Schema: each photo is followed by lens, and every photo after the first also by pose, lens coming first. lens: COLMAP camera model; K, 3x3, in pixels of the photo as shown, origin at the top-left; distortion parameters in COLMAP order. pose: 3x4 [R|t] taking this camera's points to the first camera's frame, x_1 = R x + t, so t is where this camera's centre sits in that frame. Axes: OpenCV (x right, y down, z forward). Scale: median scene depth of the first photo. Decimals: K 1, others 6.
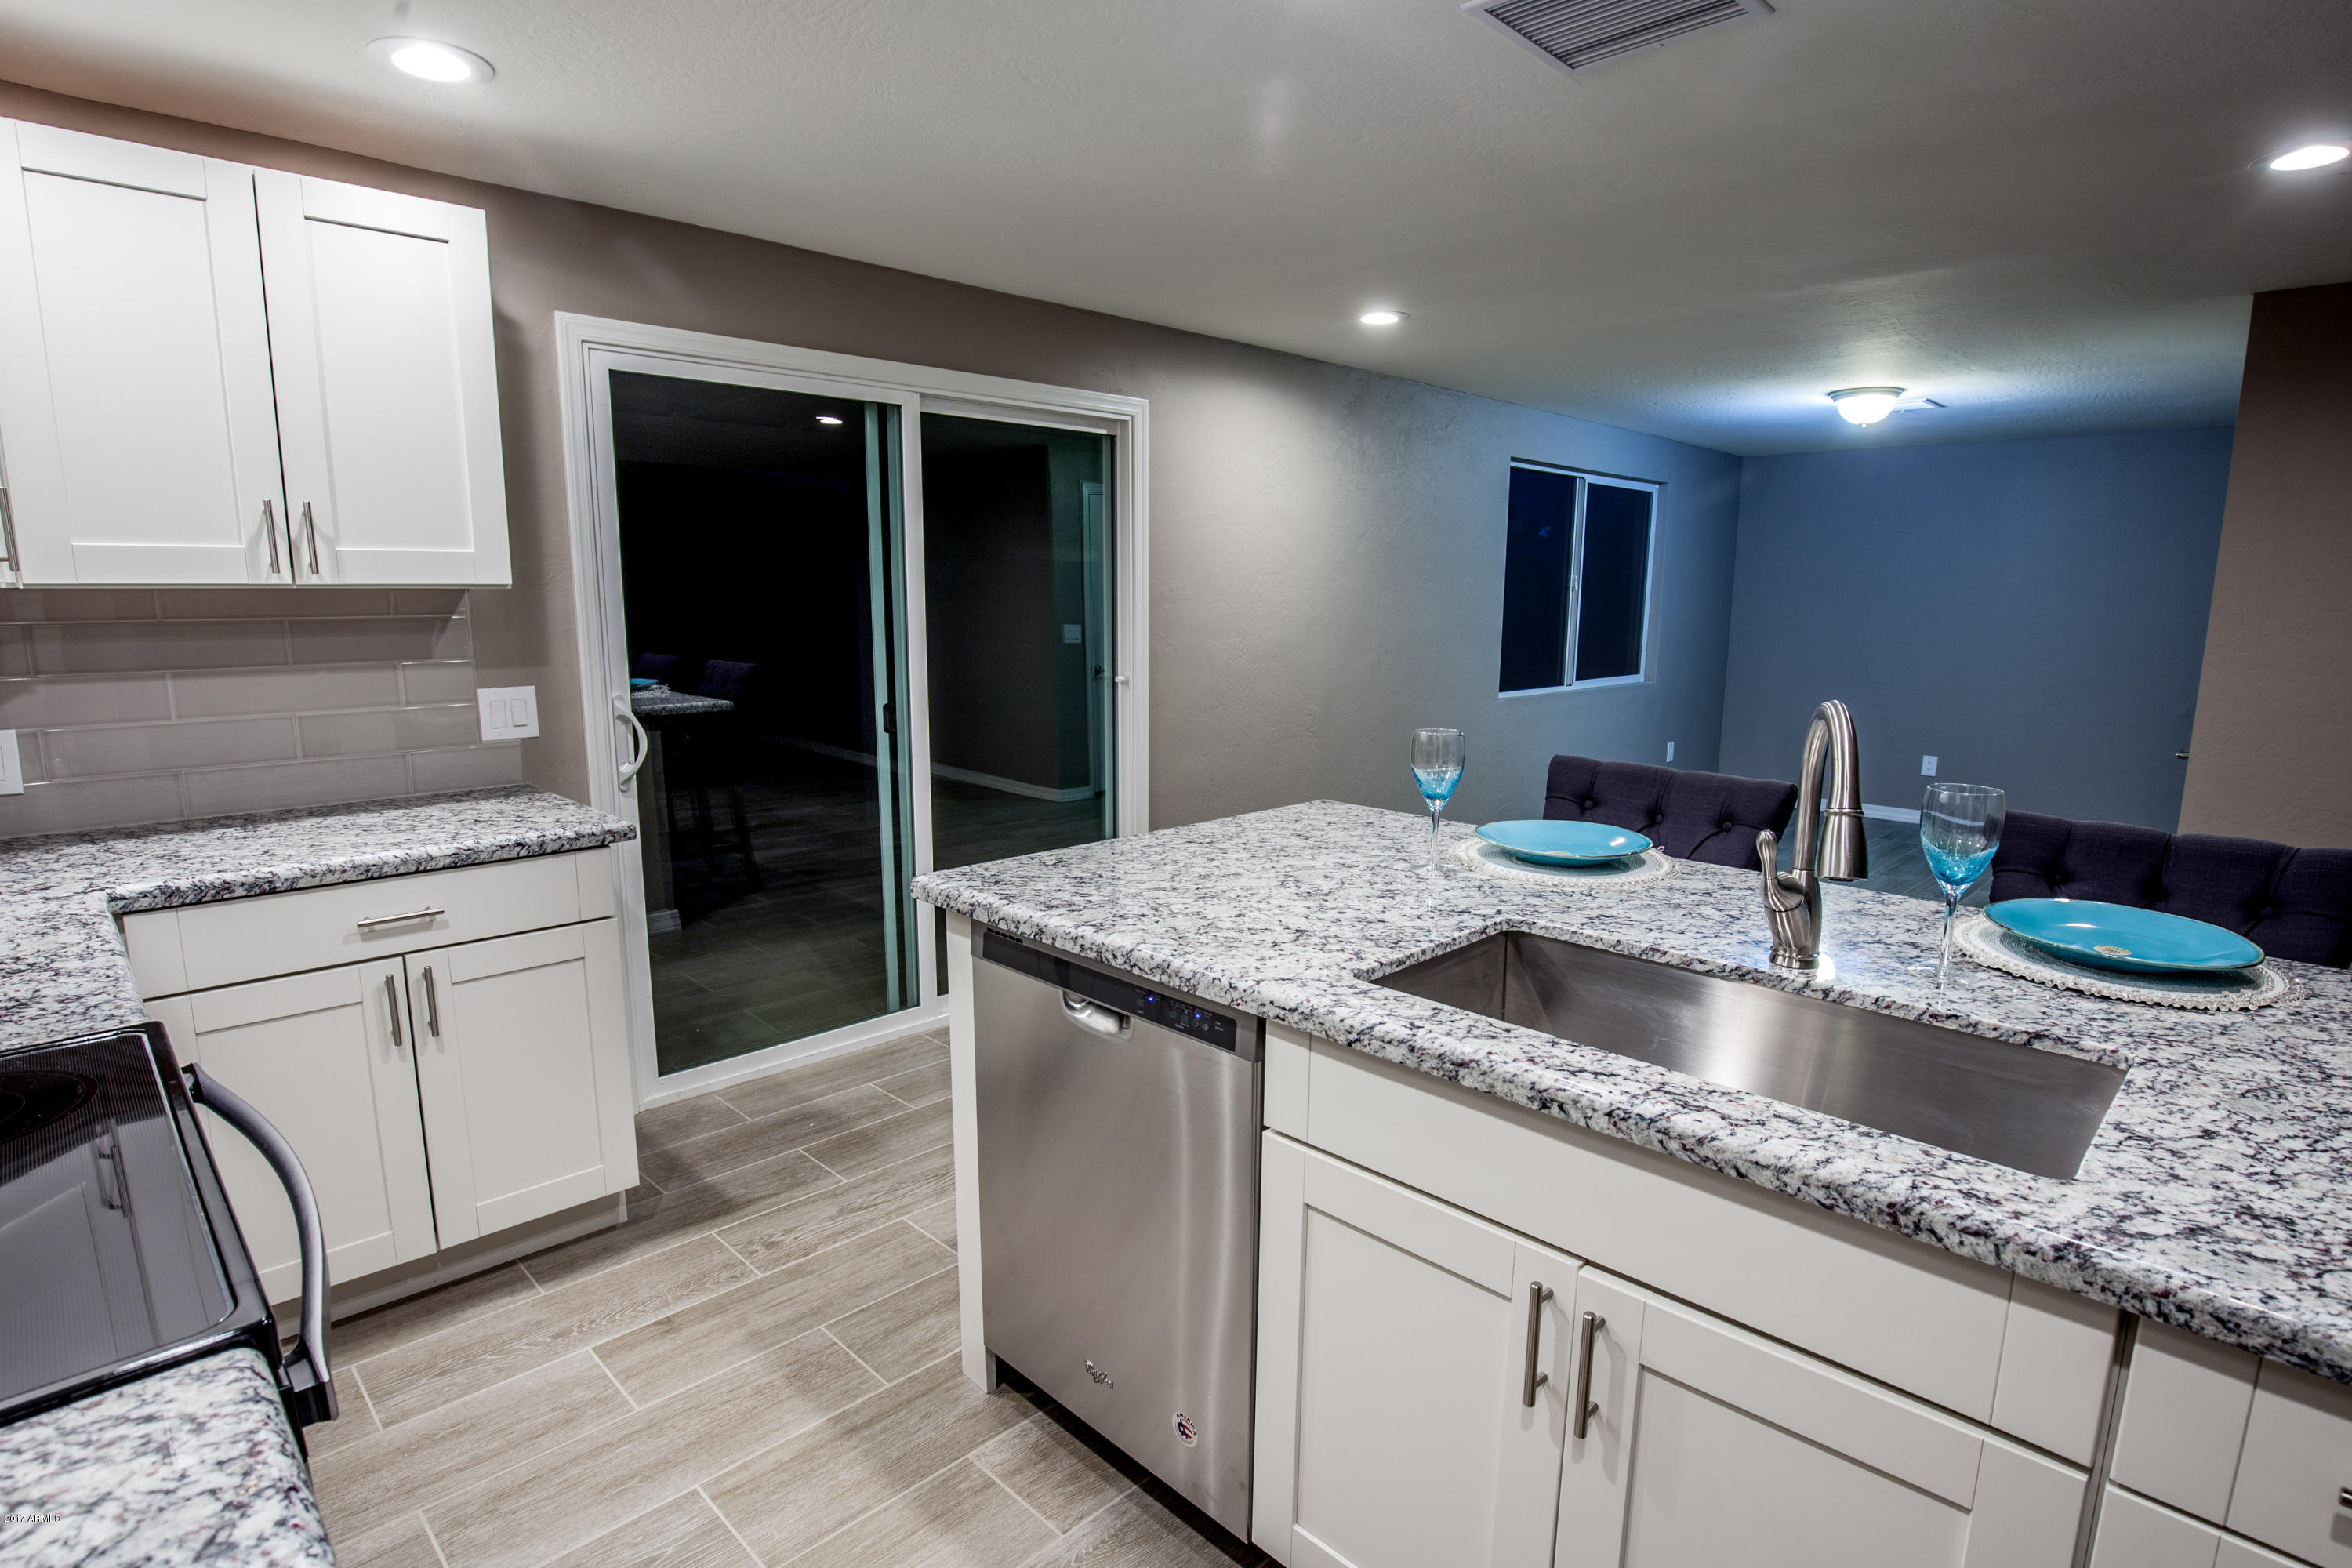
lens RADIAL K [[1171.3, 0, 1179.0], [0, 1171.3, 790.5], [0, 0, 1]] dist [-0.024557, 0.000381]
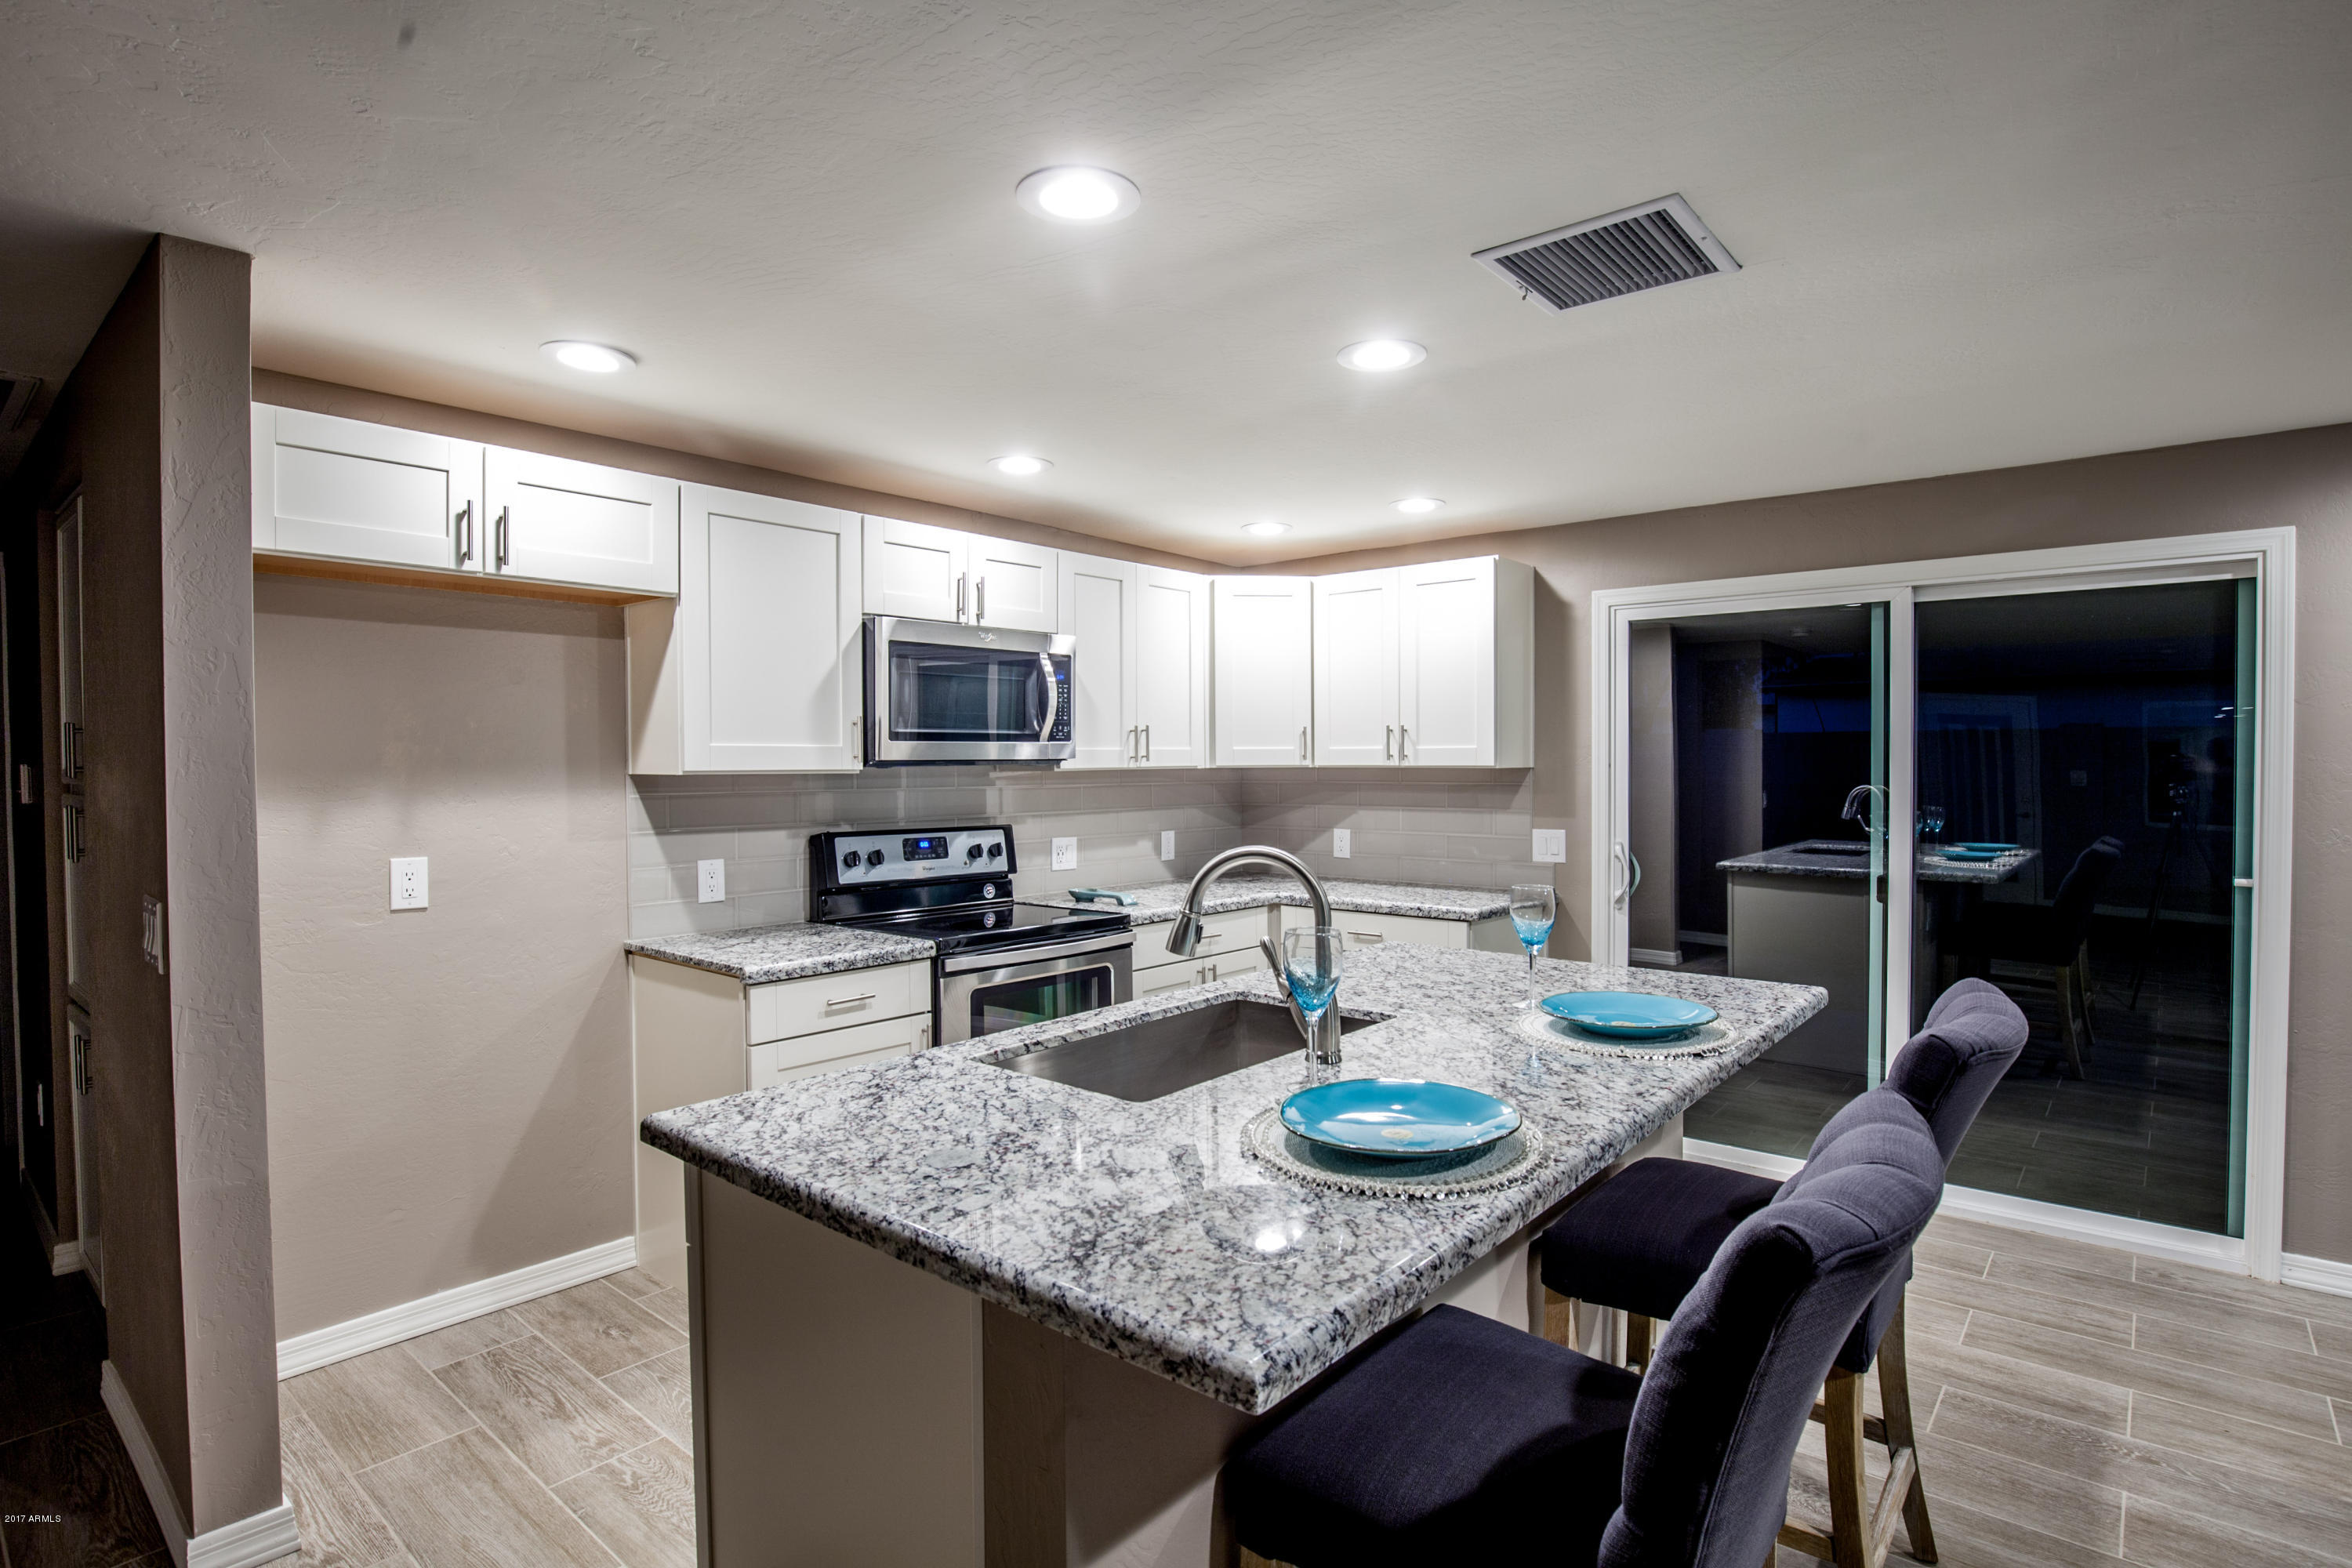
lens RADIAL K [[1171.3, 0, 1227.4], [0, 1171.3, 779.8], [0, 0, 1]] dist [-0.024557, 0.000381]
pose [[0.120849, 0.008281, -0.992636, 1.116688], [-0.168068, 0.985699, -0.012238, -0.074596], [0.978340, 0.168310, 0.120513, 0.439426]]
